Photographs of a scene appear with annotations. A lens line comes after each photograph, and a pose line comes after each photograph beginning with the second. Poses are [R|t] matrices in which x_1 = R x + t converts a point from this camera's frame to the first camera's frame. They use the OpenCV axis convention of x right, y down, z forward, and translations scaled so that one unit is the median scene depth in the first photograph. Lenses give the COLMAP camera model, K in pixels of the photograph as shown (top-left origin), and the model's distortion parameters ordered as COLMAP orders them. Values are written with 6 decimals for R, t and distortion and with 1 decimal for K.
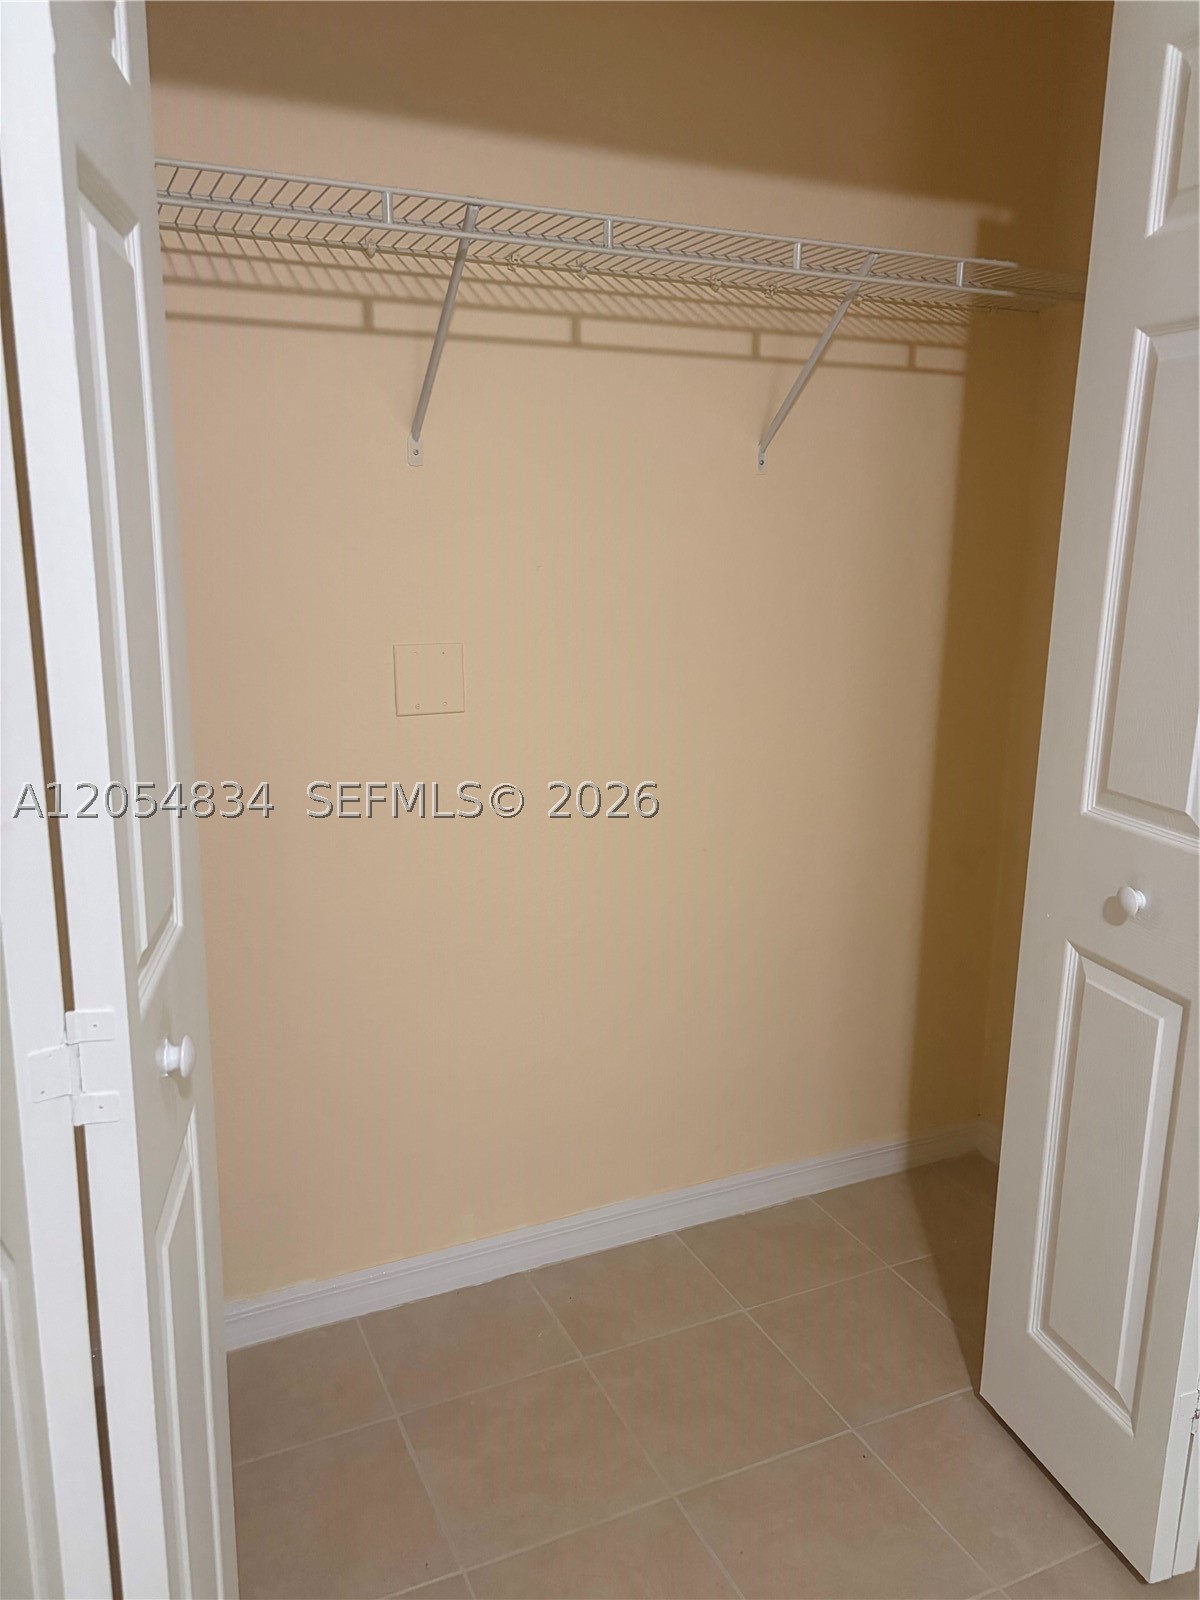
lens RADIAL K [[1209.1, 0, 583.6], [0, 1209.1, 797.1], [0, 0, 1]] dist [0.034186, -0.046412]
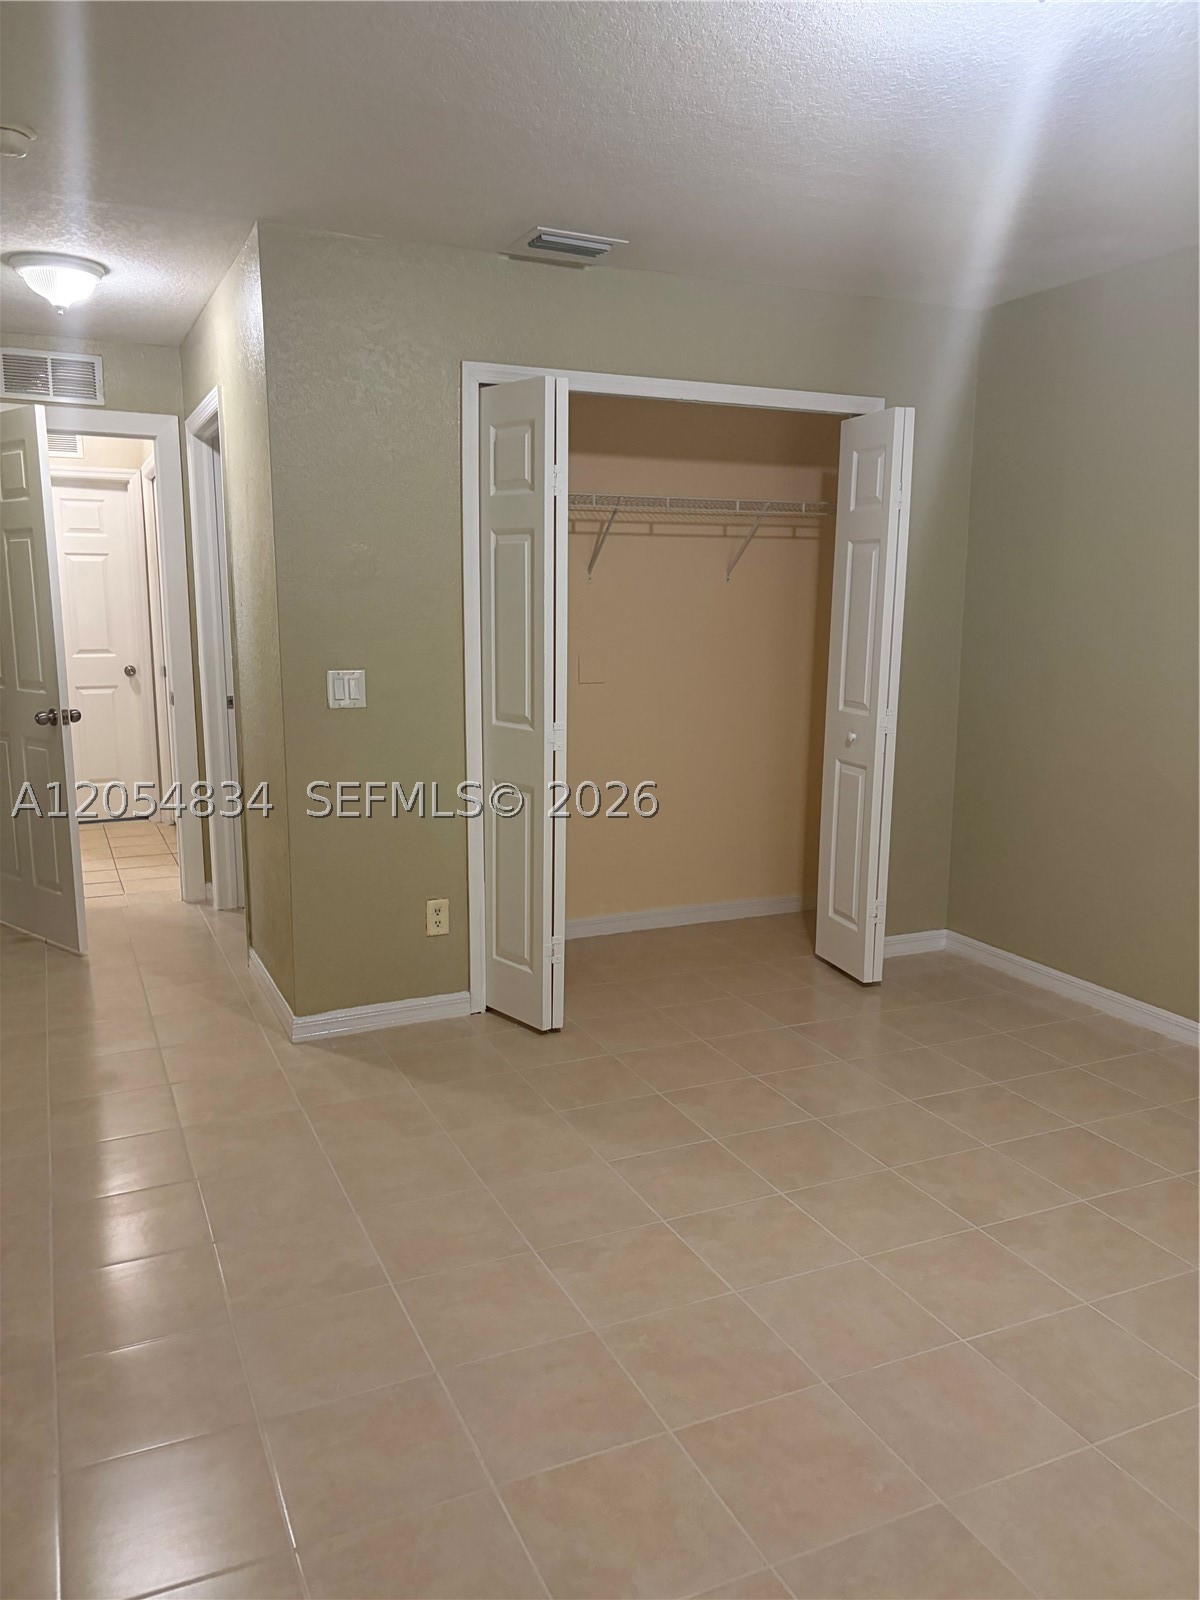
lens RADIAL K [[1209.1, 0, 596.9], [0, 1209.1, 809.2], [0, 0, 1]] dist [0.034186, -0.046412]
pose [[0.999998, -0.001731, -0.000667, -0.110103], [0.001702, 0.999178, -0.040499, 0.272668], [0.000737, 0.040498, 0.999179, -1.367258]]
